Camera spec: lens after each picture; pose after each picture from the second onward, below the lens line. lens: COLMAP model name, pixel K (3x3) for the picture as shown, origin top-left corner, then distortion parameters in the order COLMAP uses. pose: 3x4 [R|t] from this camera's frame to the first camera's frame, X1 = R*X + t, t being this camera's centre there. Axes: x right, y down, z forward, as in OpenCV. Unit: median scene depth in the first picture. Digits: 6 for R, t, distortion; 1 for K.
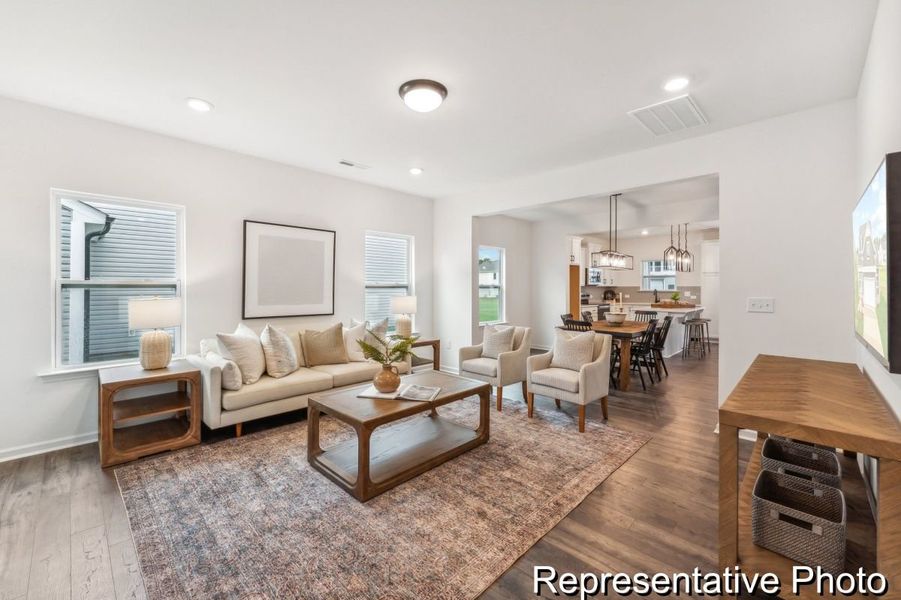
lens RADIAL K [[369.7, 0, 444.9], [0, 369.7, 285.0], [0, 0, 1]] dist [-0.001037, -0.000074]
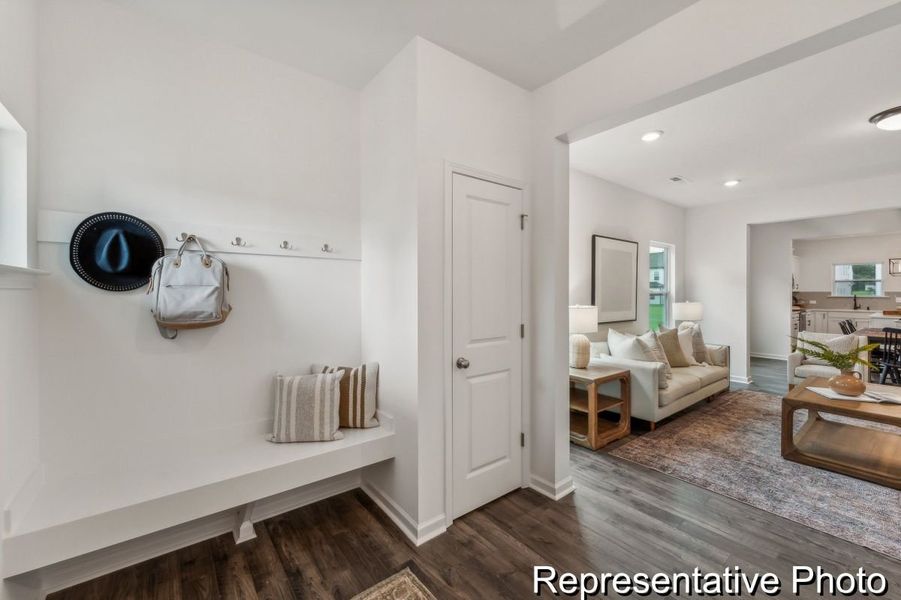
lens RADIAL K [[364.6, 0, 450.5], [0, 364.6, 300.0], [0, 0, 1]] dist [0.002278, 0.000309]
pose [[0.990891, 0.000054, -0.134669, -0.718117], [0.003836, 0.999583, 0.028627, -0.013438], [0.134614, -0.028883, 0.990477, -0.120649]]
